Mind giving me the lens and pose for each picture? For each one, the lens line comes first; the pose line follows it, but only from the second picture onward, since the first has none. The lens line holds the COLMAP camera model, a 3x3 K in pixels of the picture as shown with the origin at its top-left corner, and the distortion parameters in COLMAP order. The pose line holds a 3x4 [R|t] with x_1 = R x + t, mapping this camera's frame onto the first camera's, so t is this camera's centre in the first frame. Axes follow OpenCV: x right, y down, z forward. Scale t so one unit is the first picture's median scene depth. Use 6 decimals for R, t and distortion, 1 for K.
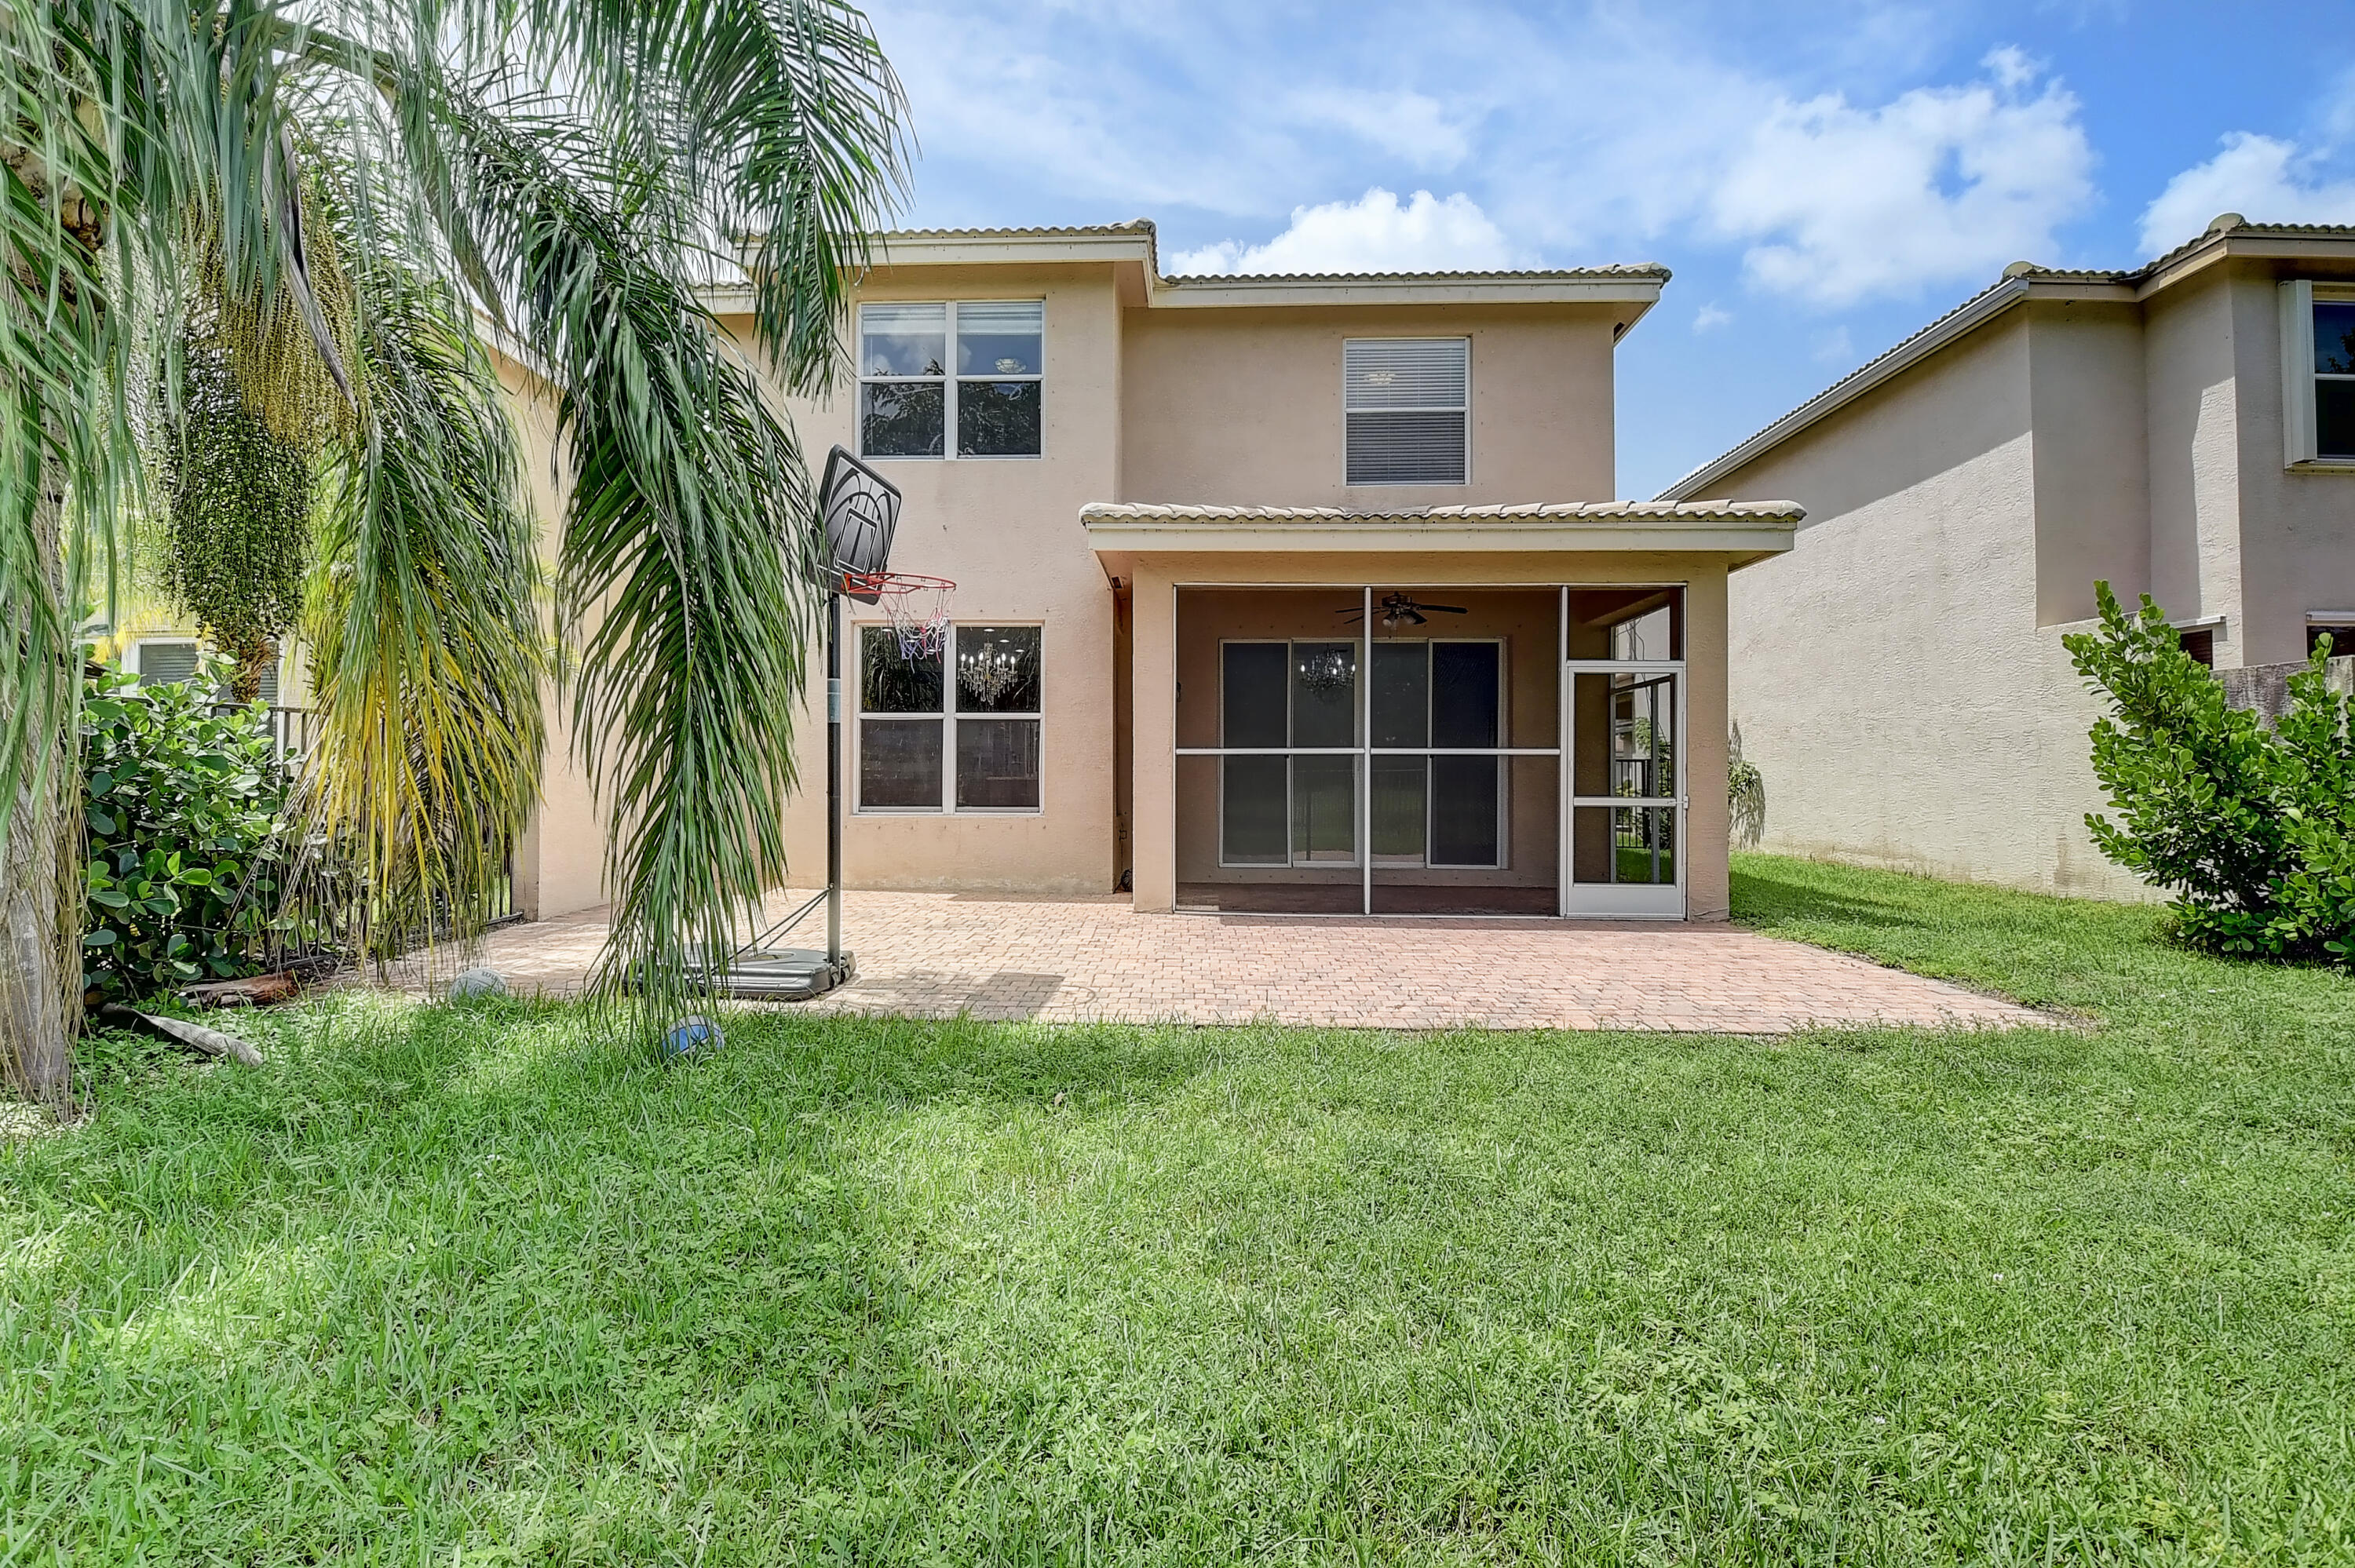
lens RADIAL K [[1034.9, 0, 1170.6], [0, 1034.9, 762.8], [0, 0, 1]] dist [0.003980, -0.019787]
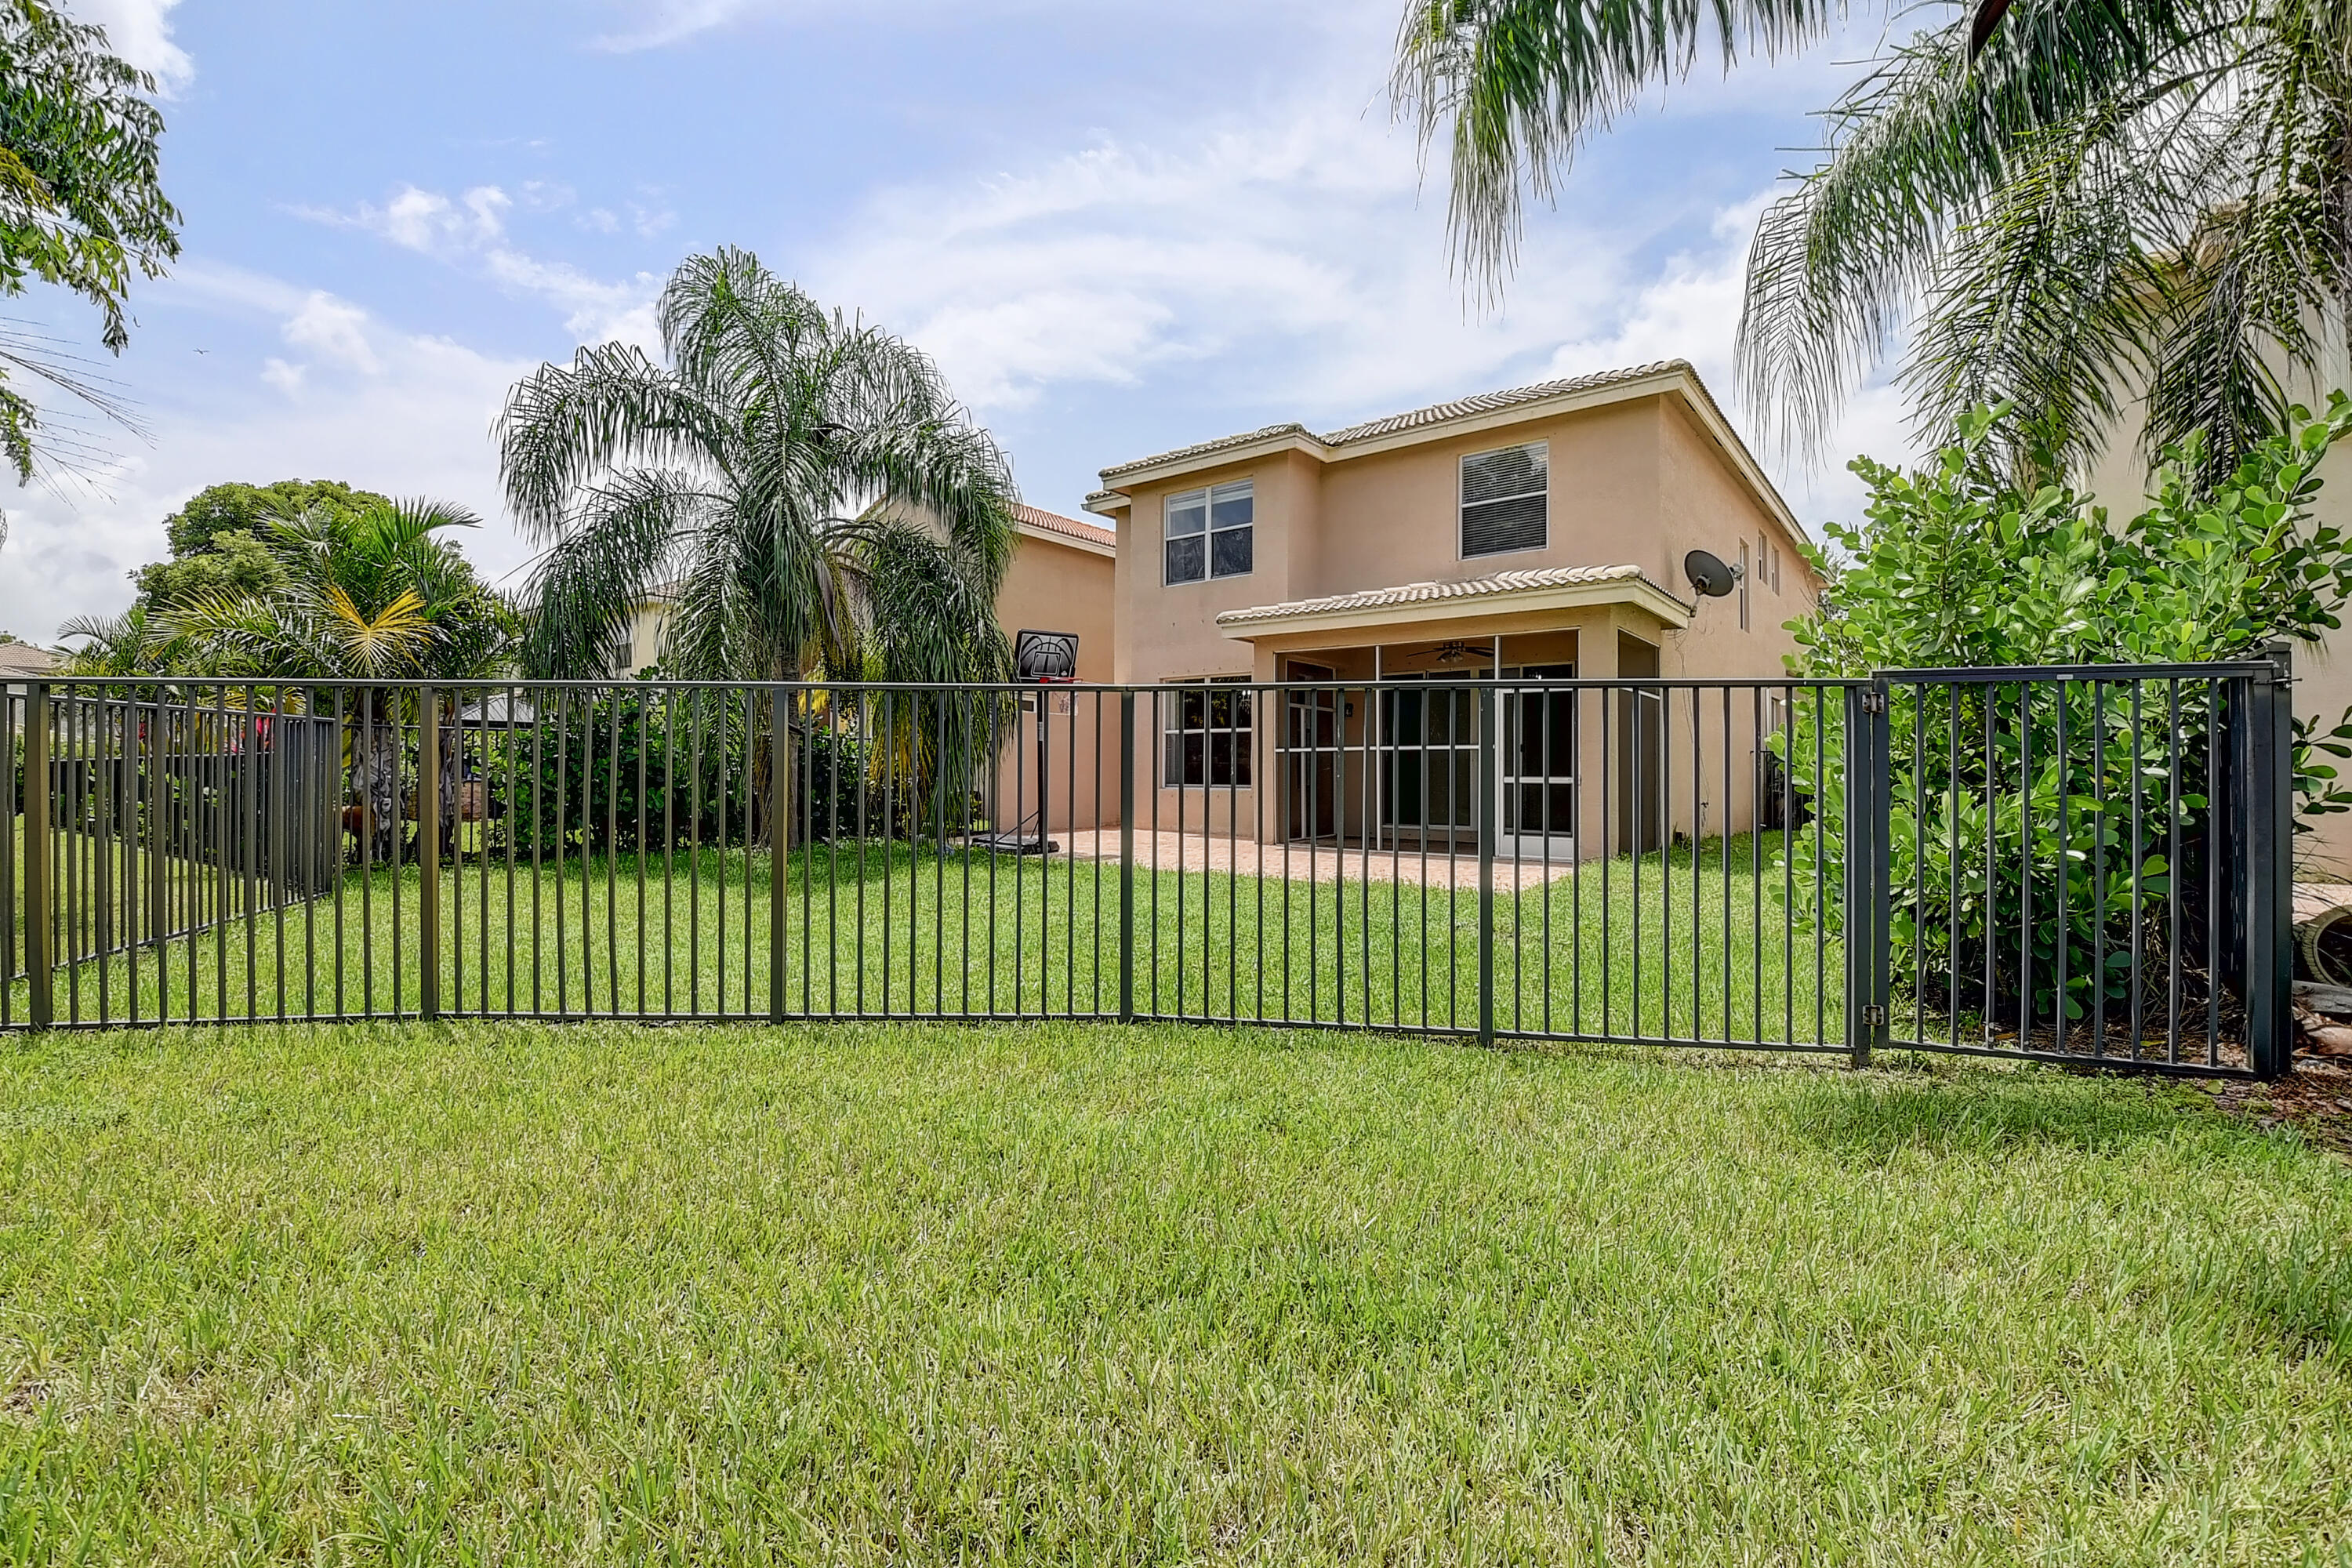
lens RADIAL K [[1033.7, 0, 1169.1], [0, 1033.7, 762.9], [0, 0, 1]] dist [0.003980, -0.019787]
pose [[0.802850, -0.008082, -0.596126, 0.746485], [0.009125, 0.999958, -0.001267, 0.008764], [0.596111, -0.004423, 0.802890, -0.401893]]
